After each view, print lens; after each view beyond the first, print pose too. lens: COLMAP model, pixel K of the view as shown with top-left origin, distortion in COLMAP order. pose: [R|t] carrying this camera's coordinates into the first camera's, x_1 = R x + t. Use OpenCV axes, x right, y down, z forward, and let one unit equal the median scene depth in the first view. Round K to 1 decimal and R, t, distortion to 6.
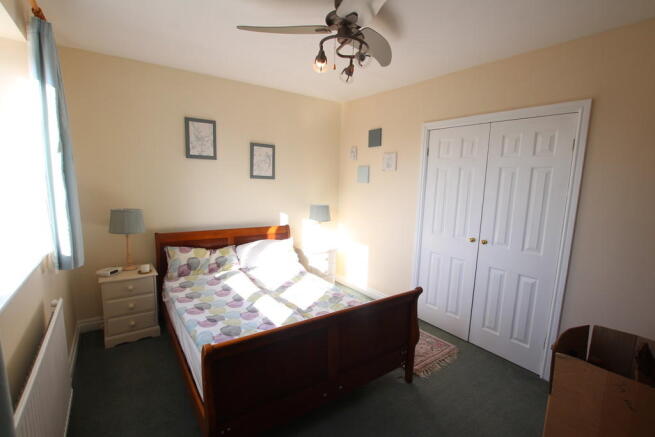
lens RADIAL K [[299.5, 0, 328.8], [0, 299.5, 219.8], [0, 0, 1]] dist [-0.000695, -0.000137]
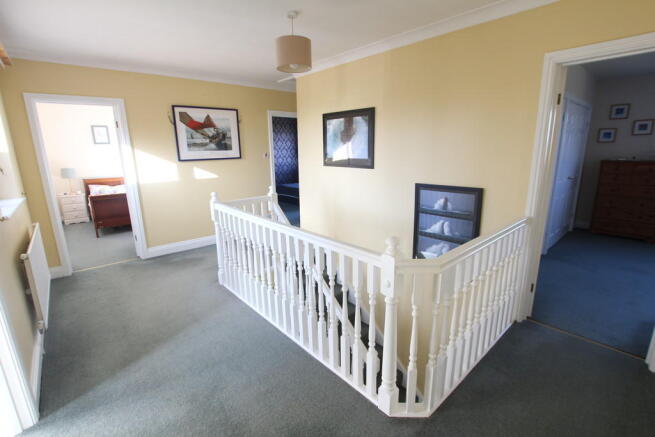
lens RADIAL K [[299.5, 0, 324.9], [0, 299.5, 217.2], [0, 0, 1]] dist [-0.000695, -0.000137]
pose [[0.994132, -0.060224, 0.089861, 1.005135], [0.051922, 0.994402, 0.092029, 0.216582], [-0.094901, -0.086823, 0.991693, -1.422393]]
